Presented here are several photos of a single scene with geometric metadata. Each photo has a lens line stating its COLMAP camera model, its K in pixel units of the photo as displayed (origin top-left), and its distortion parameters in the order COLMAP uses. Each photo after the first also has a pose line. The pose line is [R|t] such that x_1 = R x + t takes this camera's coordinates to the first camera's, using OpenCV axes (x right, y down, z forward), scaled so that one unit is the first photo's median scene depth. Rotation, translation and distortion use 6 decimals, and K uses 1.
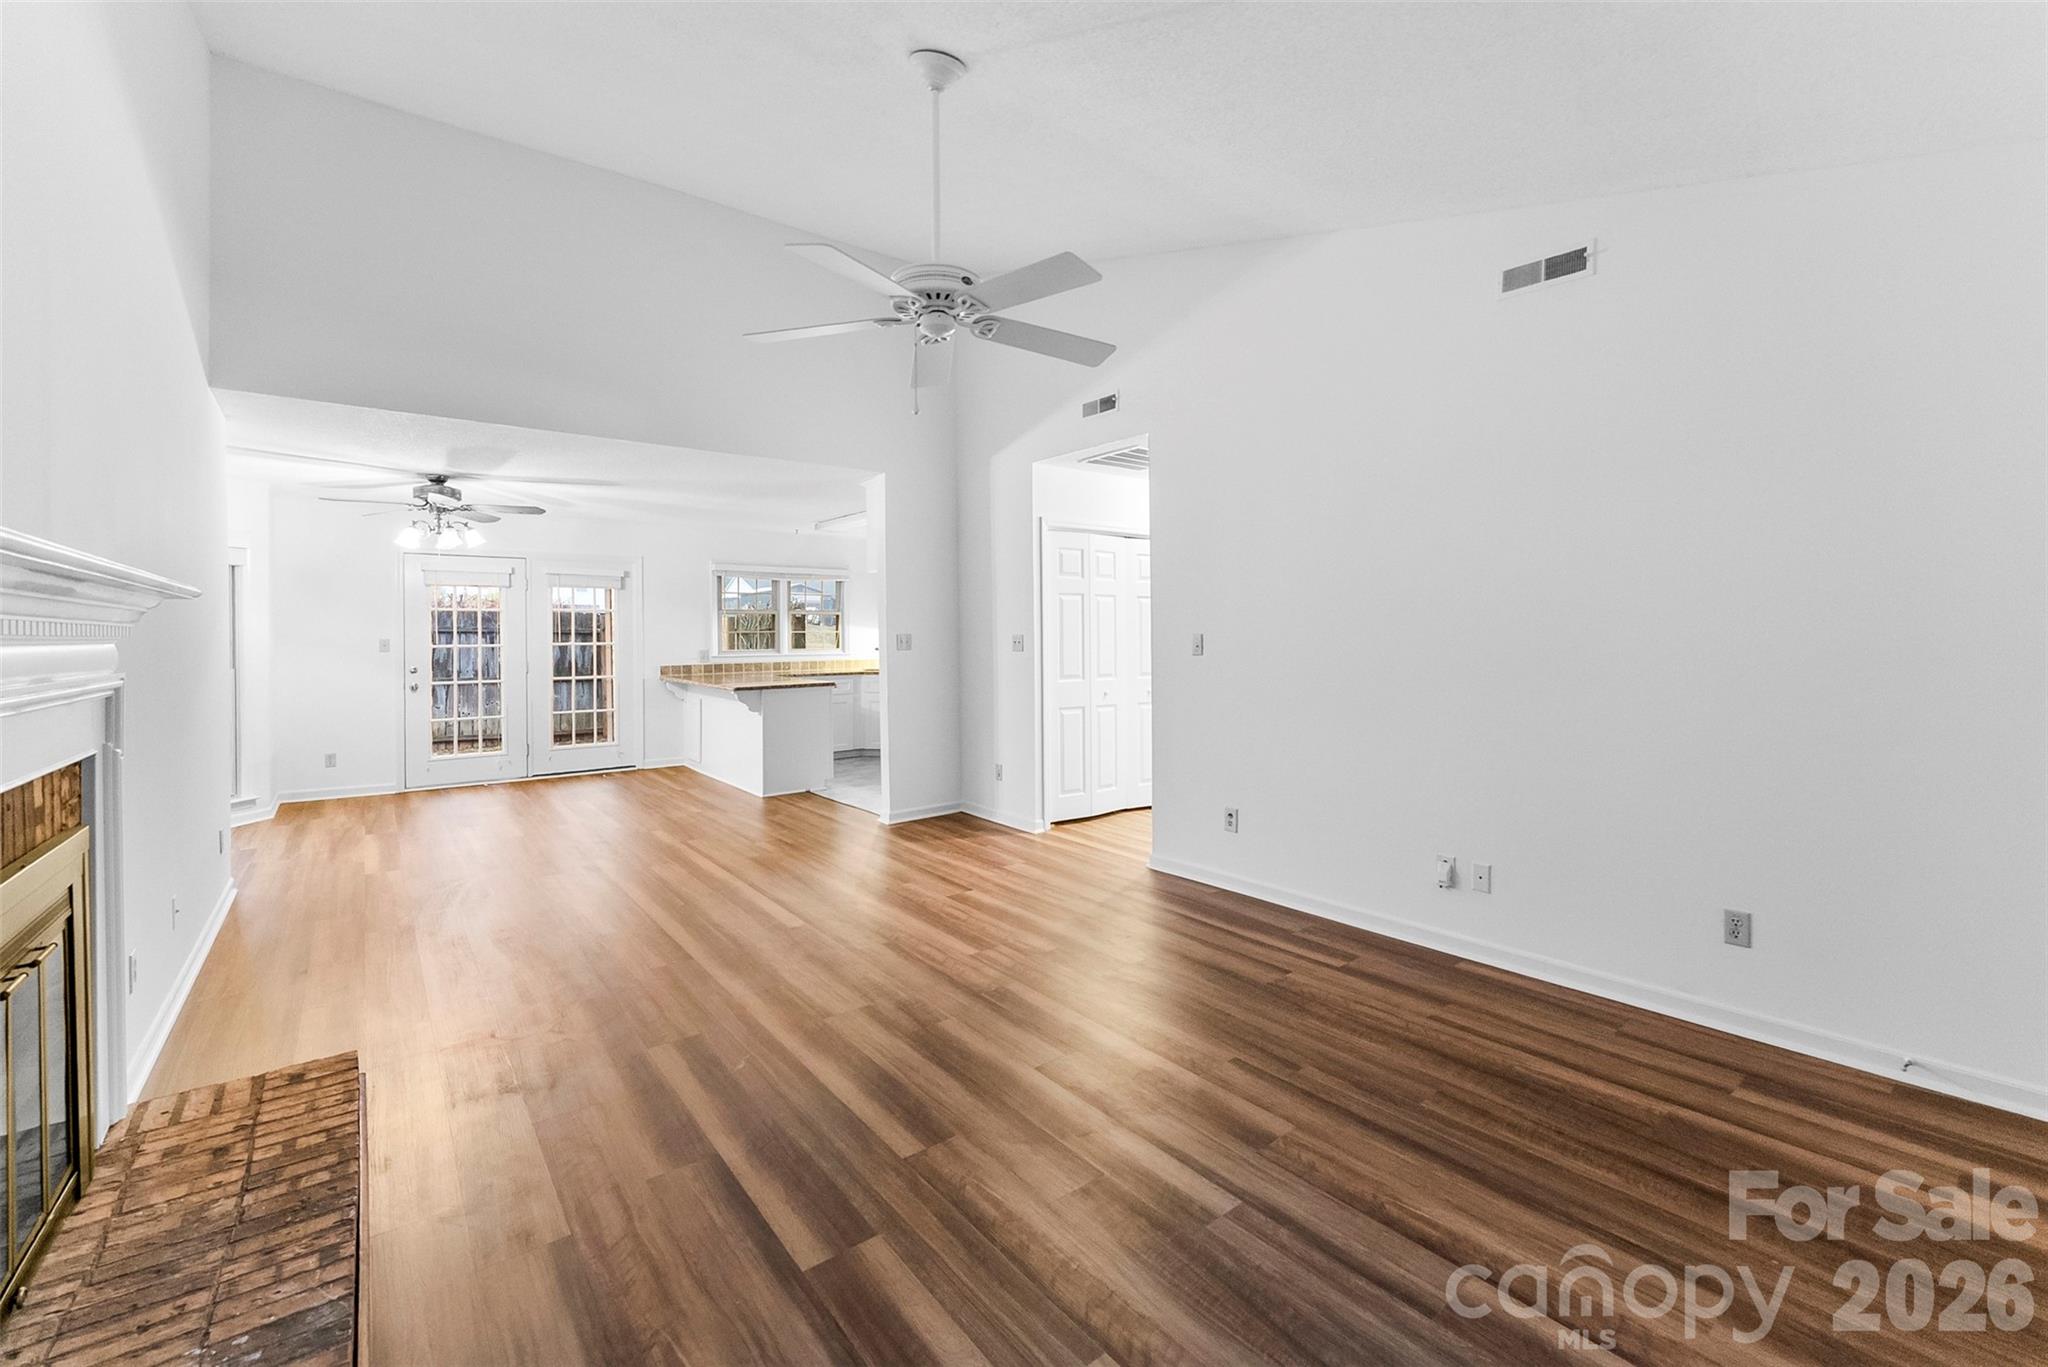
lens RADIAL K [[851.6, 0, 1019.6], [0, 851.6, 635.4], [0, 0, 1]] dist [0.000325, 0.000247]
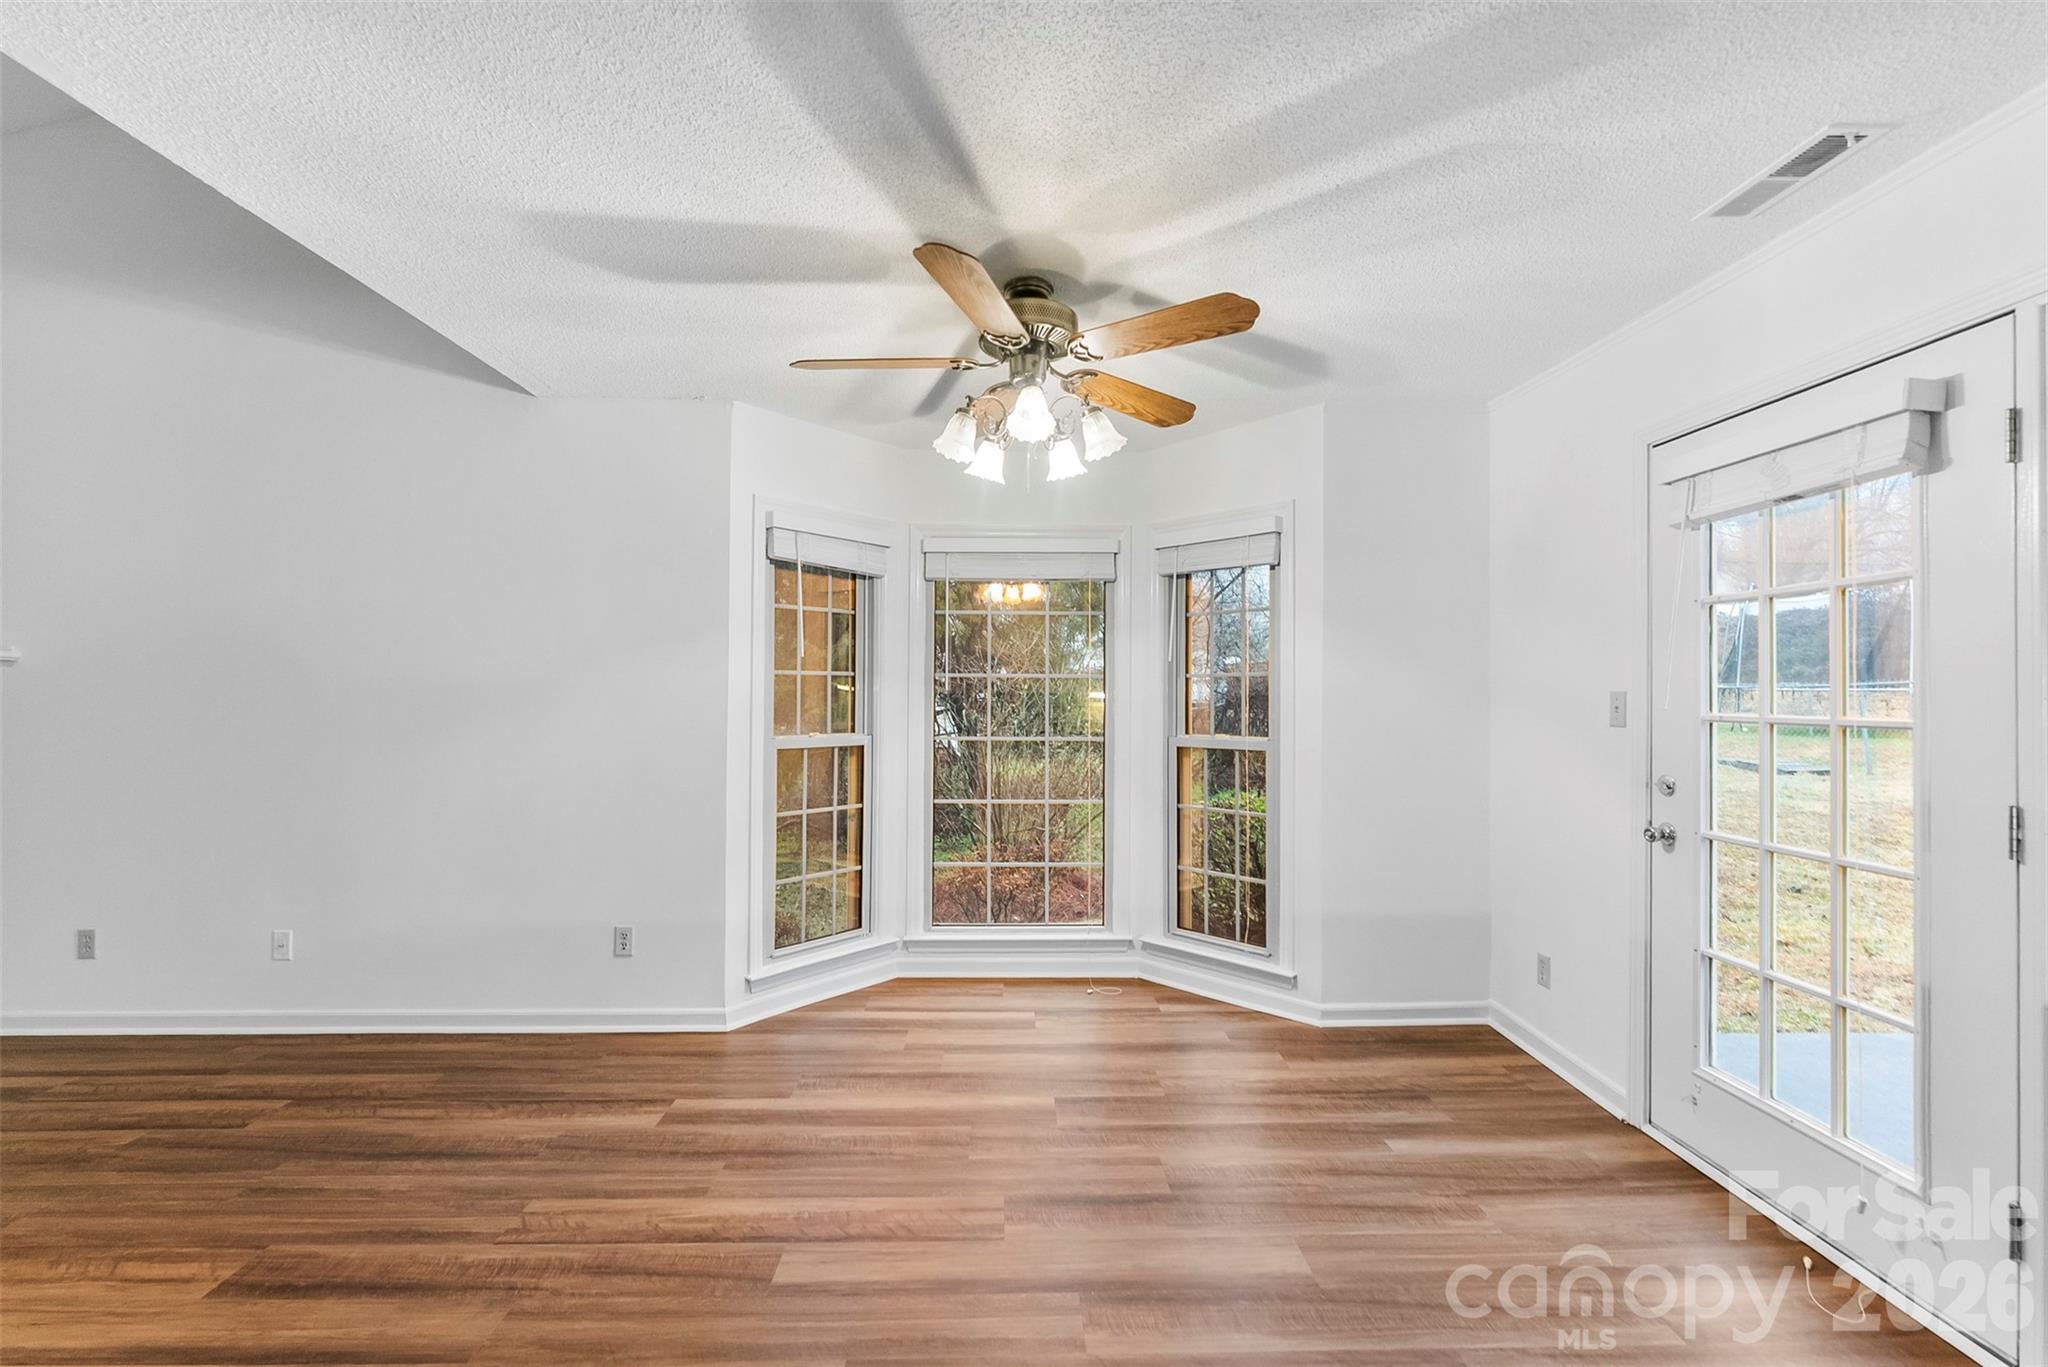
lens RADIAL K [[846.4, 0, 1017.6], [0, 846.4, 692.8], [0, 0, 1]] dist [-0.001323, -0.000054]
pose [[-0.595762, 0.009902, -0.803100, -0.259020], [0.003830, 0.999948, 0.009488, -0.000009], [0.803152, 0.002577, -0.595769, 0.890219]]
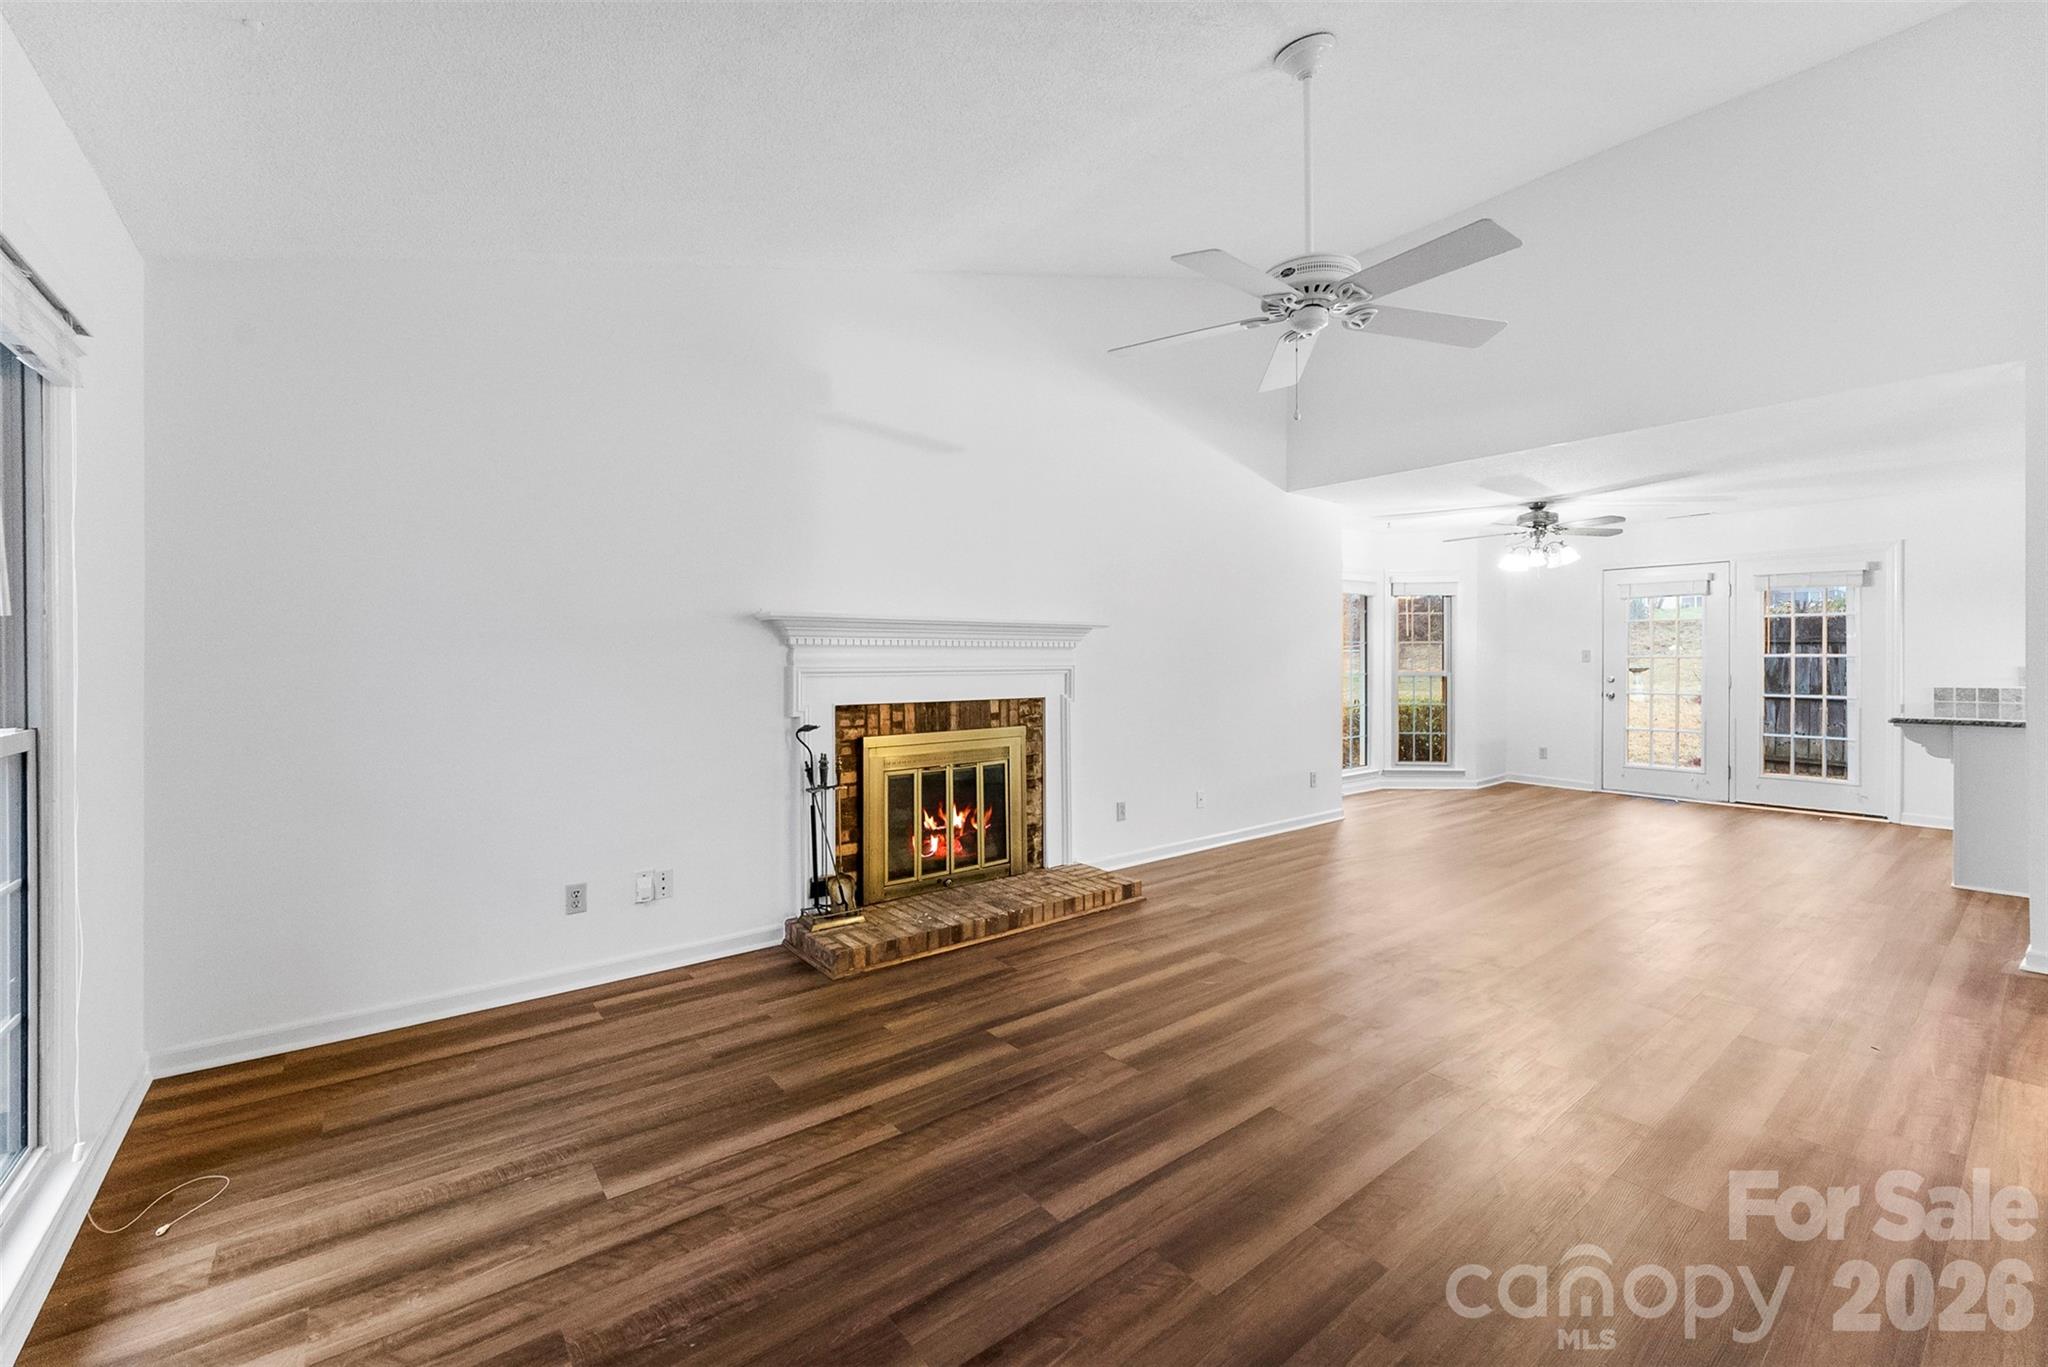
lens RADIAL K [[822.1, 0, 1014.2], [0, 822.1, 663.2], [0, 0, 1]] dist [-0.001823, -0.000061]
pose [[0.000099, 0.013733, -0.999906, 0.284659], [0.004886, 0.999894, 0.013733, 0.002284], [0.999988, -0.004887, 0.000032, 0.225884]]
